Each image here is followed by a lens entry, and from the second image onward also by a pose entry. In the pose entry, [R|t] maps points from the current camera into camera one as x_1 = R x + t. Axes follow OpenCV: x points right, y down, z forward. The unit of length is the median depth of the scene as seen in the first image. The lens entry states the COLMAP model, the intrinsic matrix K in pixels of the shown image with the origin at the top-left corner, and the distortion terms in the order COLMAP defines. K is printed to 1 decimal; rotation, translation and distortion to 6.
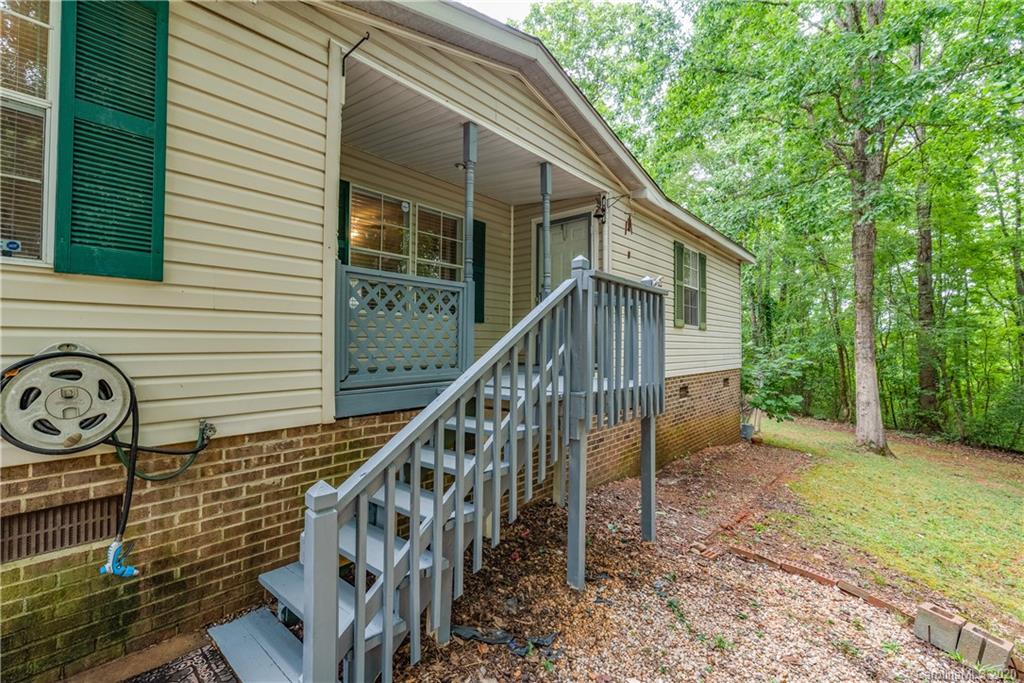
lens RADIAL K [[438.9, 0, 512.5], [0, 438.9, 335.8], [0, 0, 1]] dist [-0.001459, 0.000017]
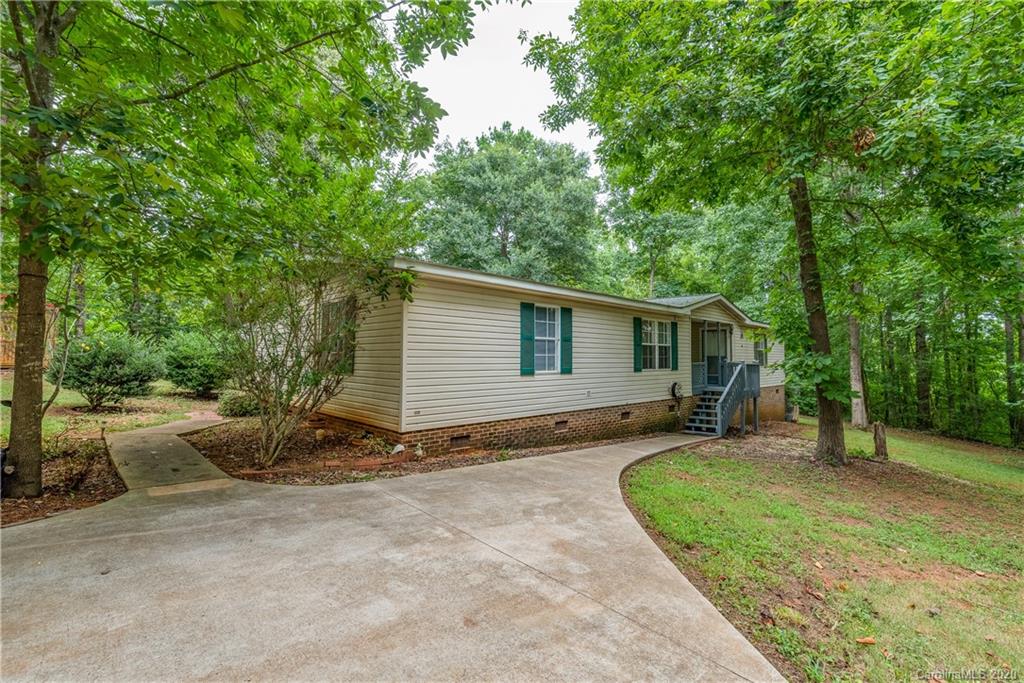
lens RADIAL K [[438.9, 0, 512.5], [0, 438.9, 335.8], [0, 0, 1]] dist [-0.001459, 0.000017]
pose [[0.996054, -0.002518, -0.088719, -0.513196], [-0.000275, 0.999505, -0.031459, -0.081949], [0.088754, 0.031359, 0.995560, -1.055923]]
